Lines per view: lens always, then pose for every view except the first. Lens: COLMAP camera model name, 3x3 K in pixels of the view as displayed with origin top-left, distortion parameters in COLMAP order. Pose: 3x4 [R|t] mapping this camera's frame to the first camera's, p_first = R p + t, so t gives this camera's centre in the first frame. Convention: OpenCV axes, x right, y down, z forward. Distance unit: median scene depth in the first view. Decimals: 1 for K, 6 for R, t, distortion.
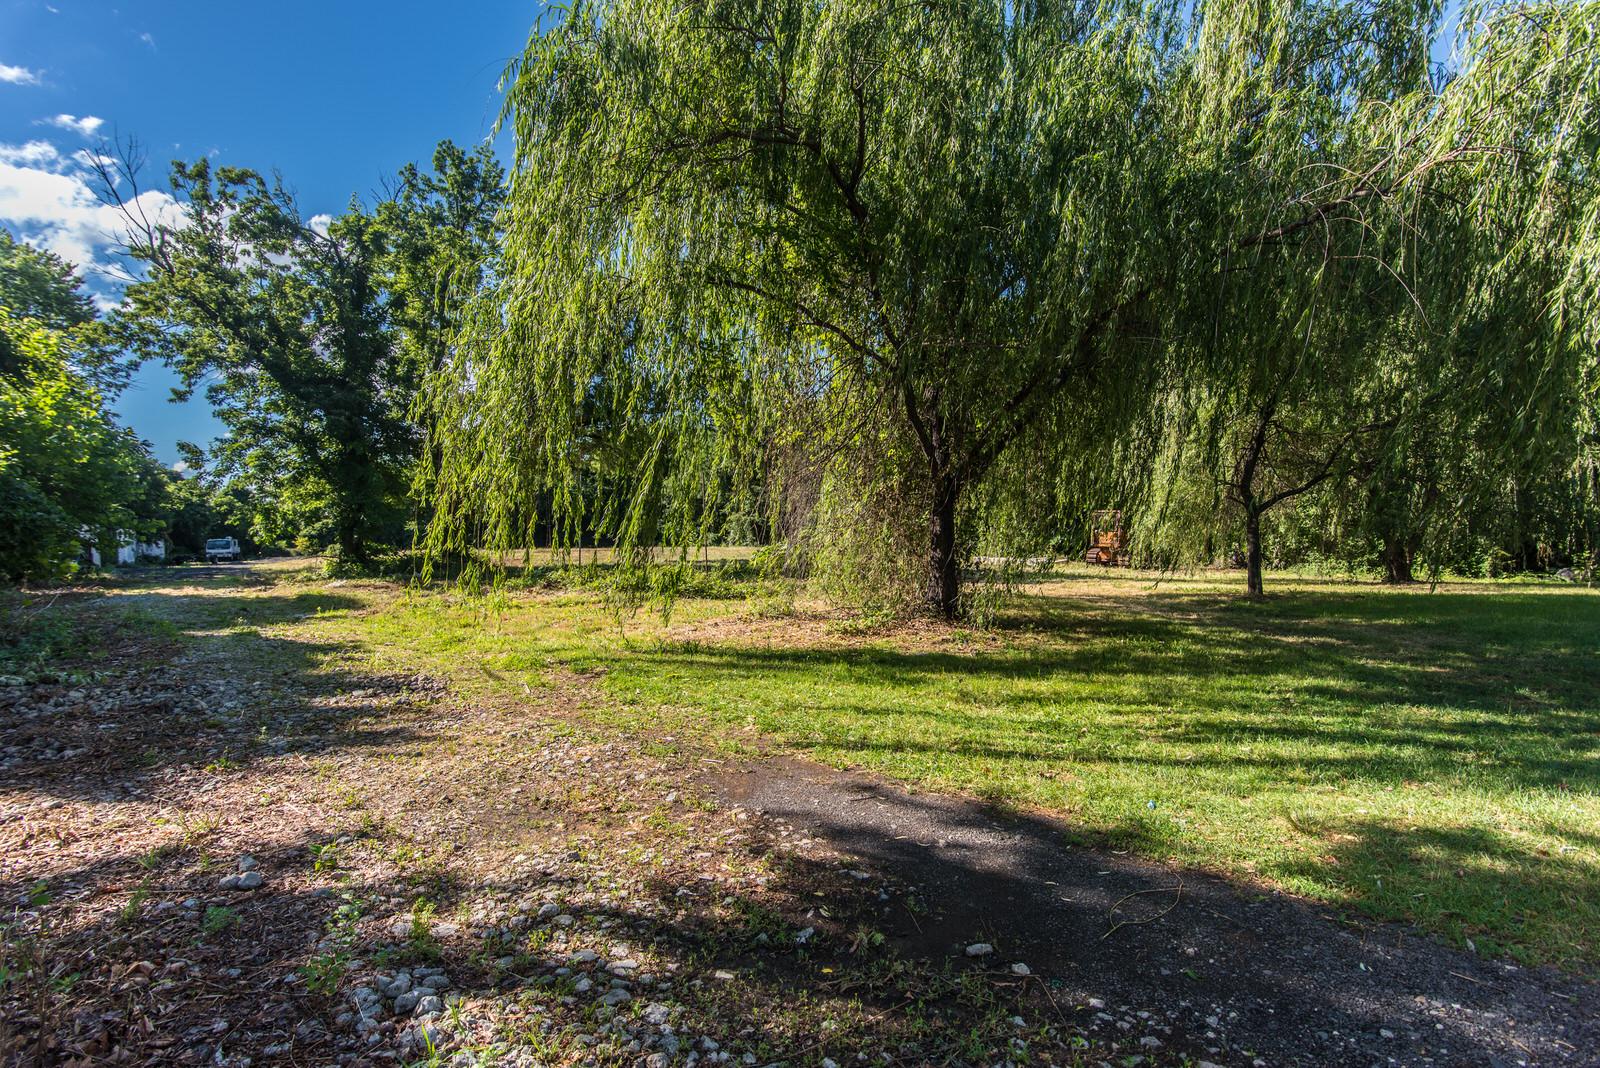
lens RADIAL K [[807.6, 0, 796.0], [0, 807.6, 543.2], [0, 0, 1]] dist [0.002212, -0.000128]
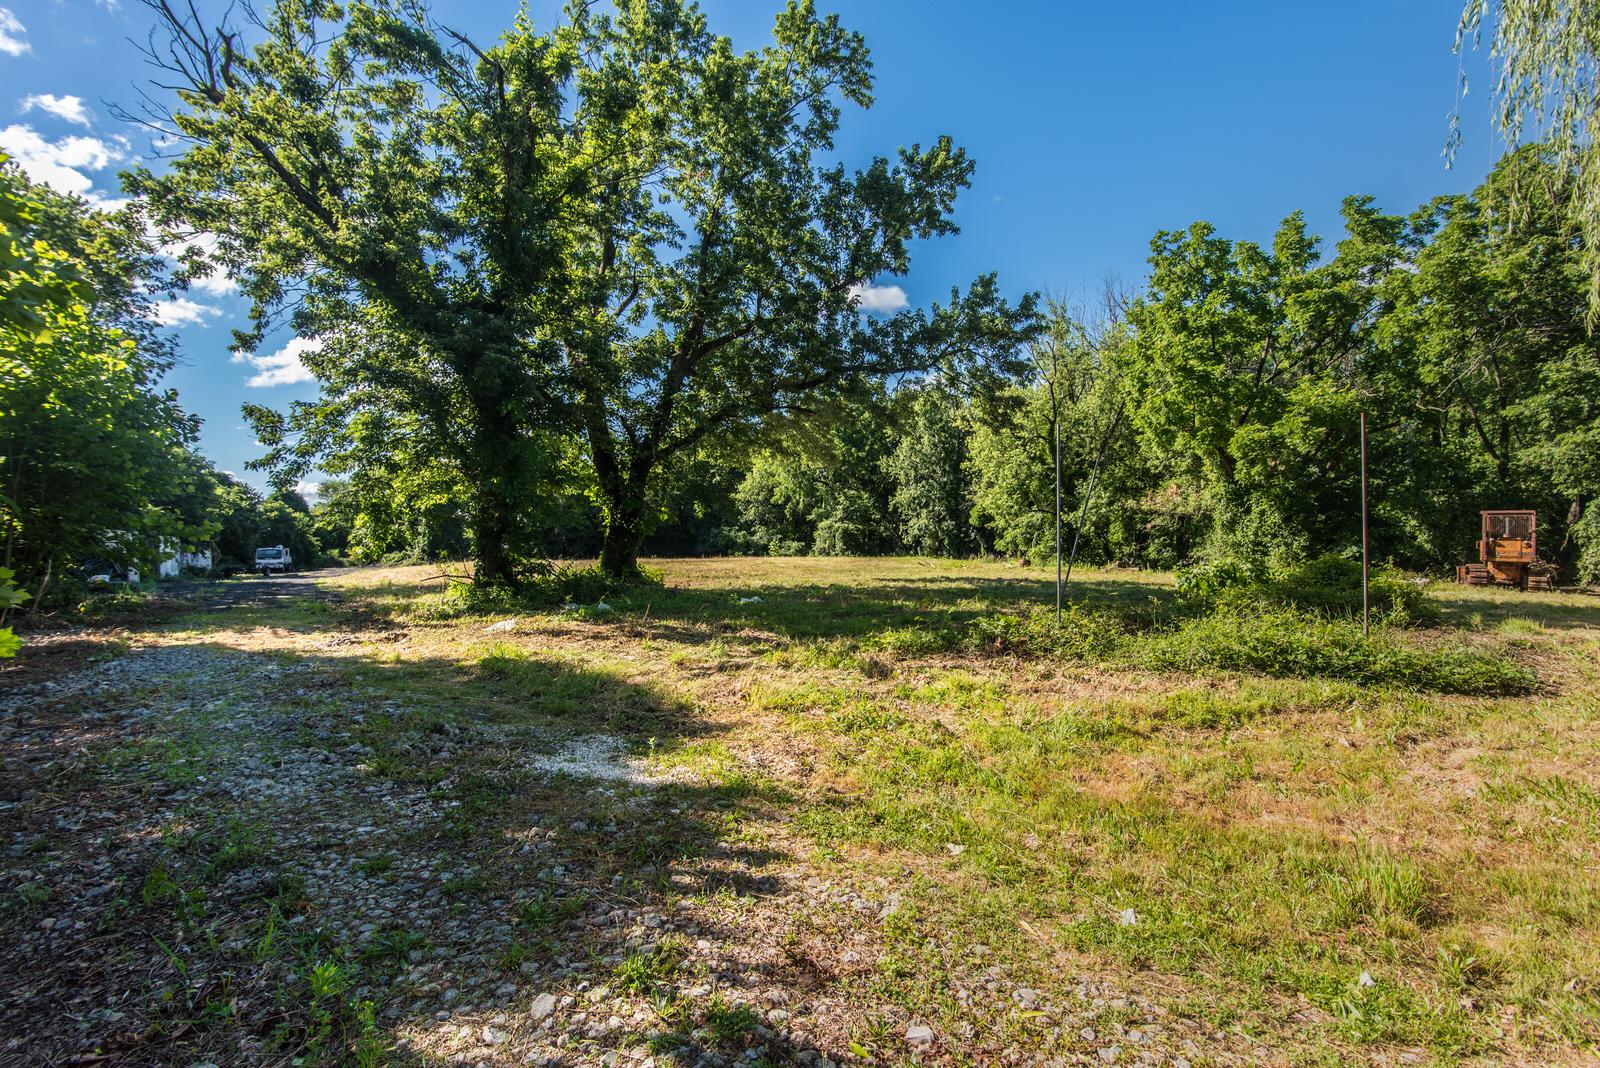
lens RADIAL K [[807.6, 0, 796.0], [0, 807.6, 543.2], [0, 0, 1]] dist [0.002212, -0.000128]
pose [[0.999439, 0.000997, -0.033465, -0.270611], [-0.001362, 0.999940, -0.010885, -0.004216], [0.033452, 0.010924, 0.999381, 0.330727]]
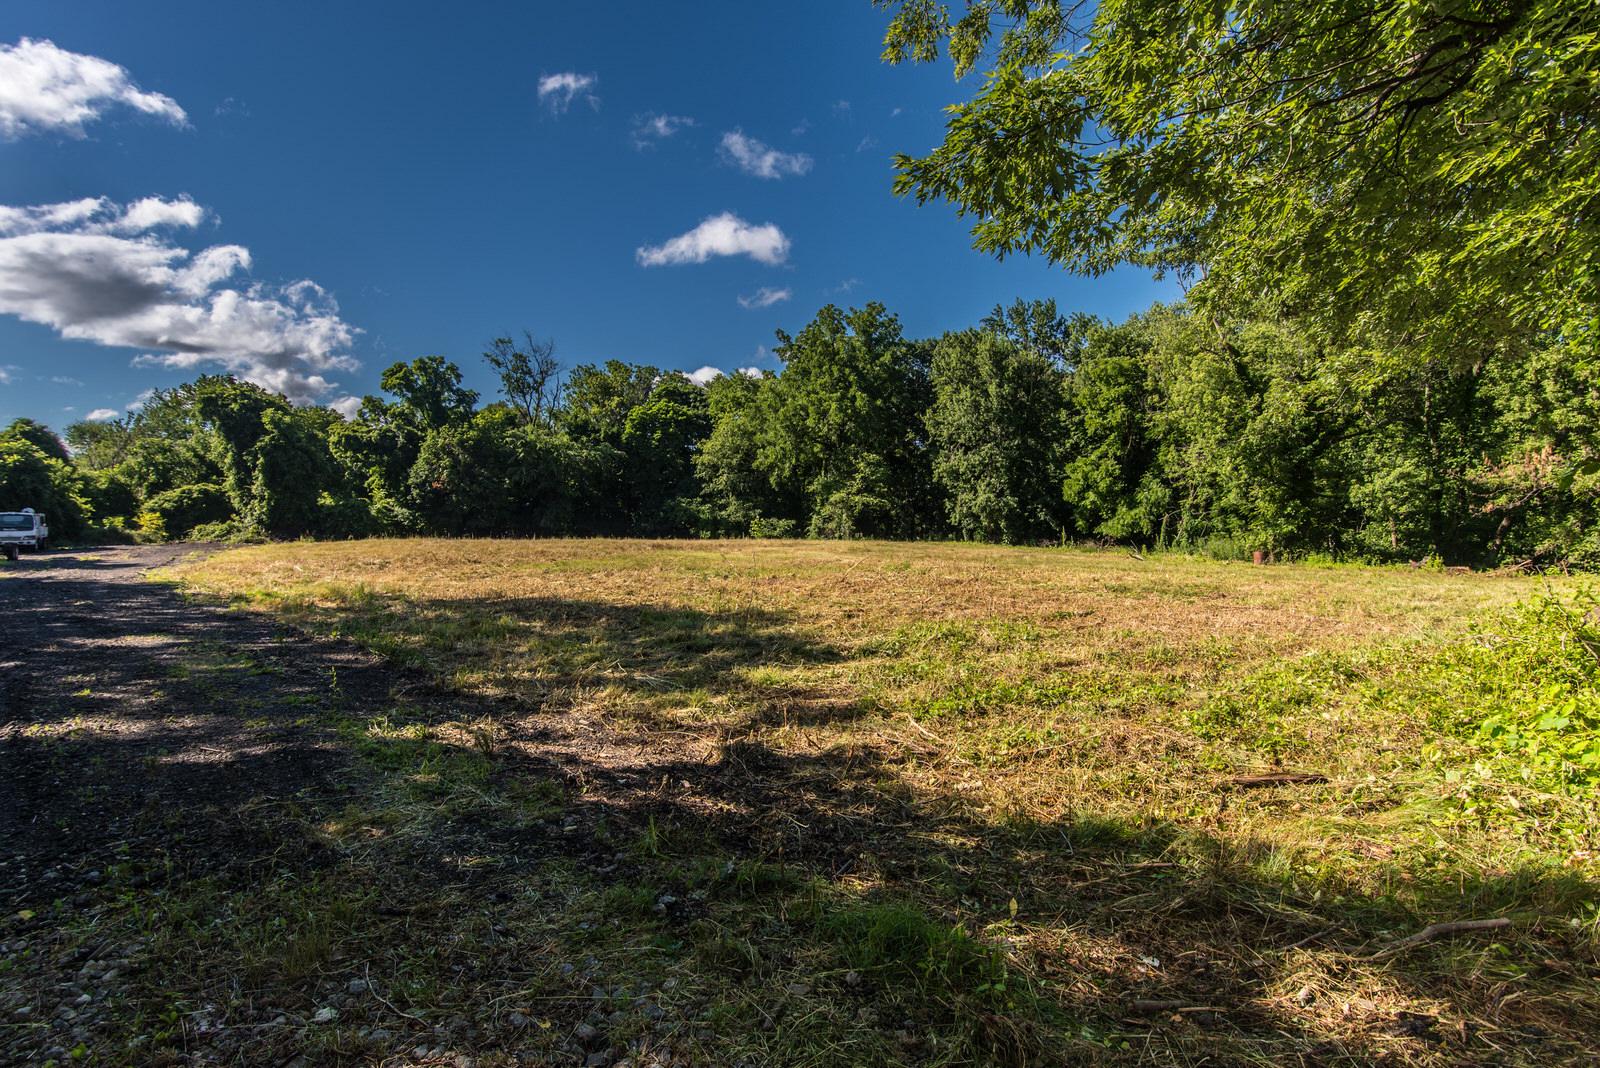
lens RADIAL K [[827.5, 0, 805.7], [0, 827.5, 543.6], [0, 0, 1]] dist [-0.022684, 0.000136]
pose [[0.984733, 0.016250, 0.173313, -0.785214], [-0.018533, 0.999761, 0.011564, -0.000194], [-0.173084, -0.014600, 0.984799, 1.042147]]
